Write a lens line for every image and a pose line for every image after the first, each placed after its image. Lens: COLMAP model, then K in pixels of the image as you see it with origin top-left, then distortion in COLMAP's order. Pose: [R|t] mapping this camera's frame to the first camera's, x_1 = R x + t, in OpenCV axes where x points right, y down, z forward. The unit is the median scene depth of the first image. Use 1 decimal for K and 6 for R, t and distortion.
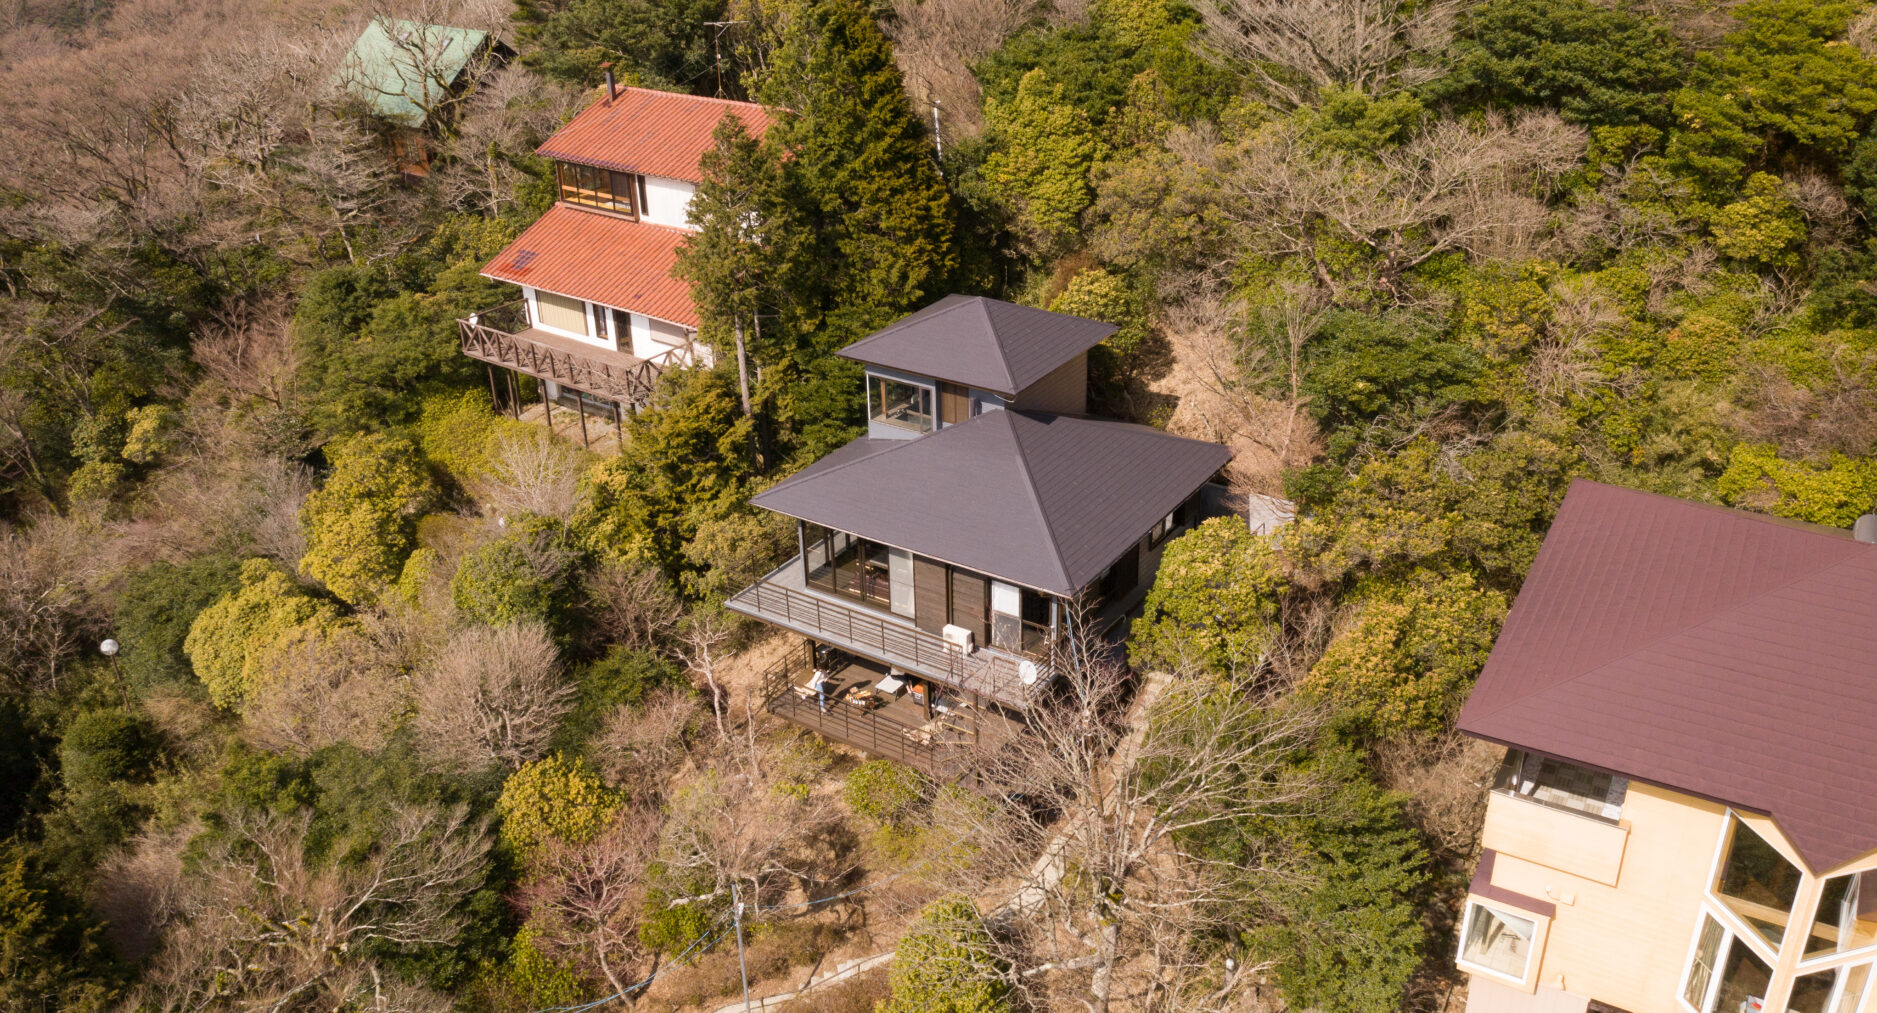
lens RADIAL K [[1482.4, 0, 937.0], [0, 1482.4, 509.6], [0, 0, 1]] dist [-0.016667, 0.004011]
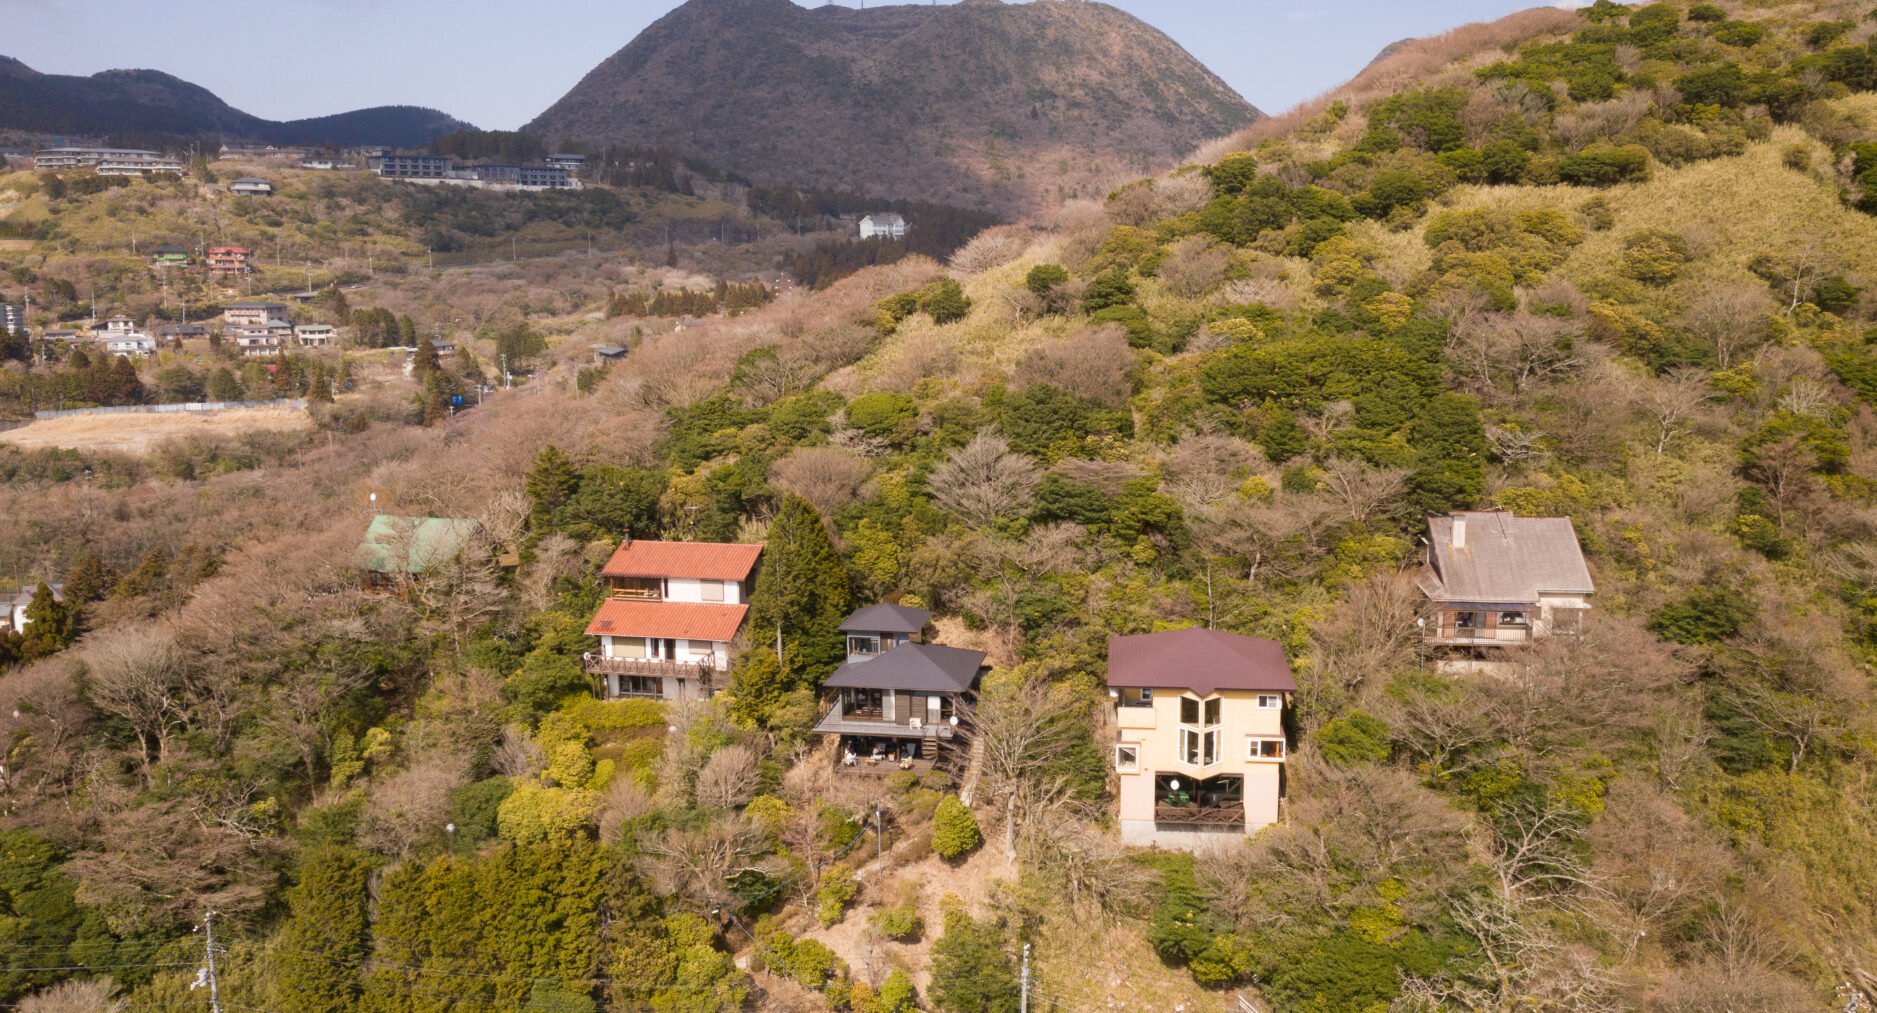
lens RADIAL K [[1482.4, 0, 937.0], [0, 1482.4, 509.6], [0, 0, 1]] dist [-0.016667, 0.004011]
pose [[0.914284, -0.053409, 0.401538, -0.846096], [0.170018, 0.950326, -0.260720, 0.359201], [-0.367668, 0.306641, 0.877948, -1.241168]]
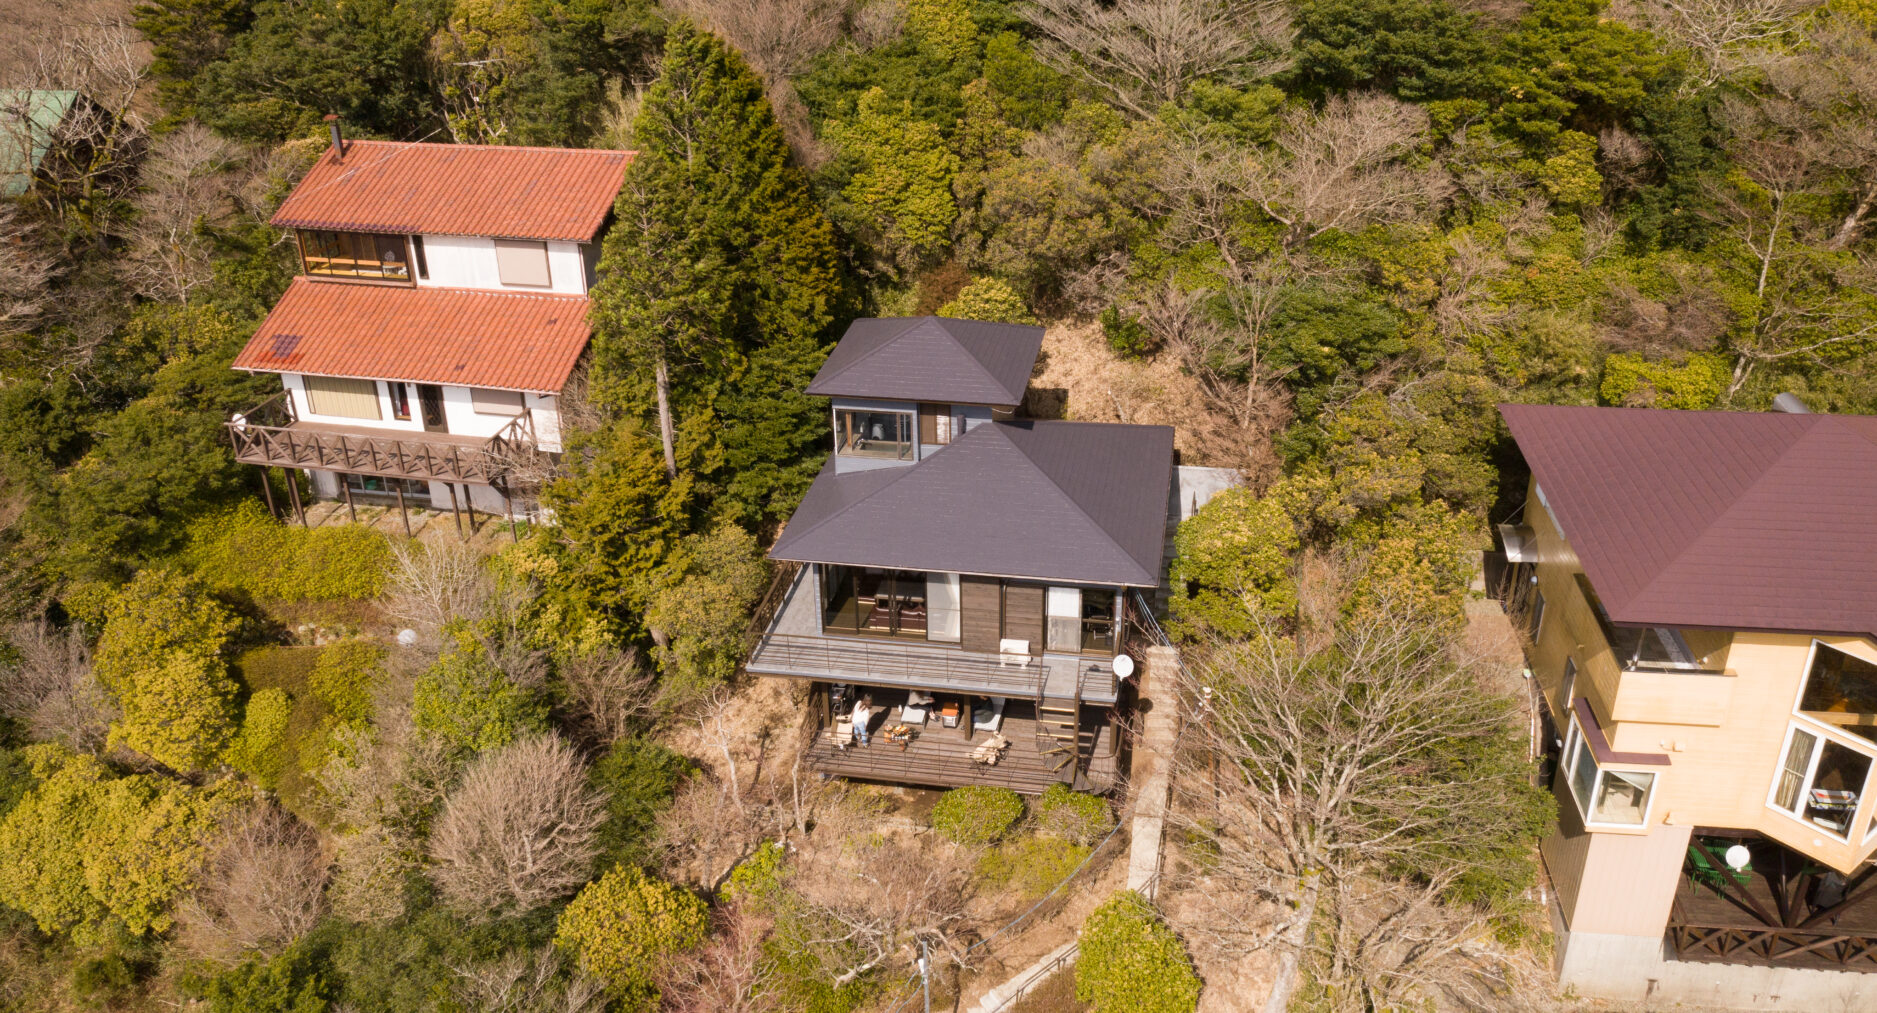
lens RADIAL K [[1482.4, 0, 937.0], [0, 1482.4, 509.6], [0, 0, 1]] dist [-0.016667, 0.004011]
pose [[0.917937, -0.170801, 0.358076, -0.322609], [0.172776, 0.984598, 0.026734, -0.037392], [-0.357127, 0.037327, 0.933310, 0.060803]]
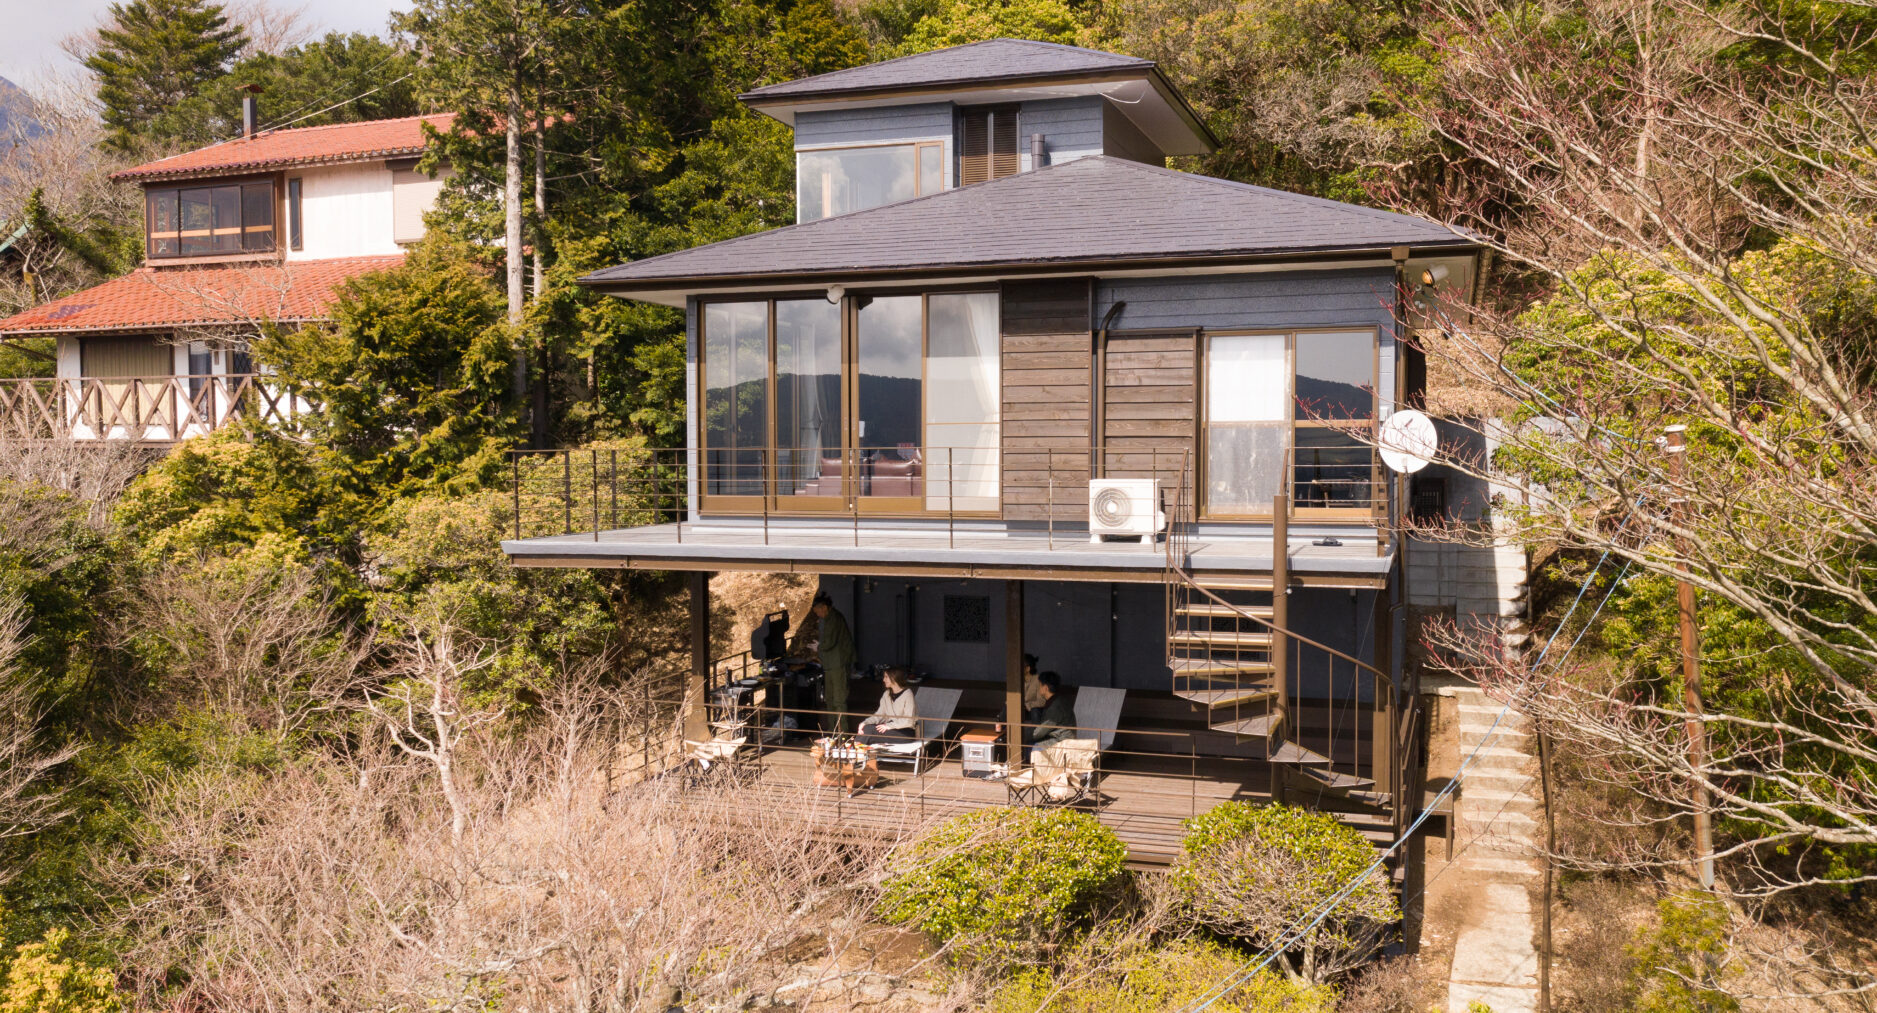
lens RADIAL K [[1482.4, 0, 937.0], [0, 1482.4, 509.6], [0, 0, 1]] dist [-0.016667, 0.004011]
pose [[0.966699, 0.010085, 0.255719, -0.120427], [0.094875, 0.913900, -0.394696, 0.208046], [-0.237682, 0.405814, 0.882509, 0.551978]]
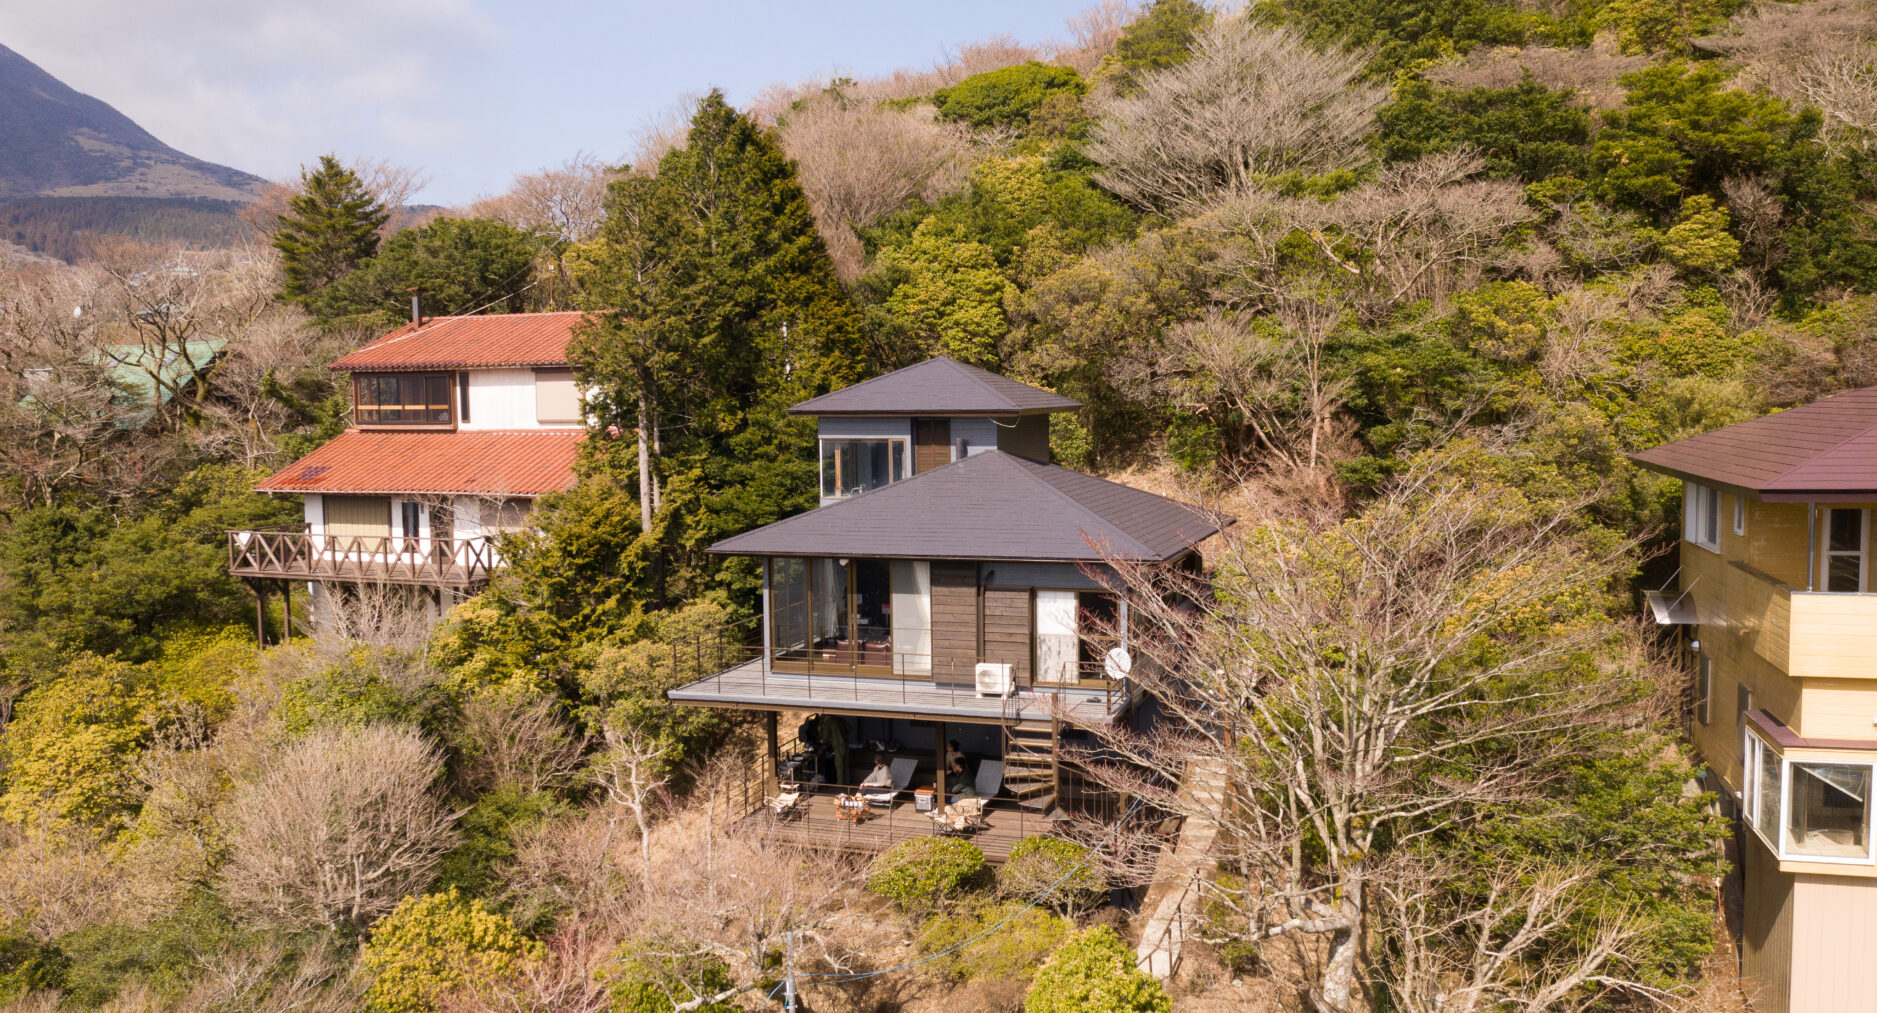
lens RADIAL K [[1482.4, 0, 937.0], [0, 1482.4, 509.6], [0, 0, 1]] dist [-0.016667, 0.004011]
pose [[0.968600, -0.007927, 0.248499, -0.181582], [0.102263, 0.923733, -0.369133, 0.250233], [-0.226621, 0.382954, 0.895539, 0.218130]]
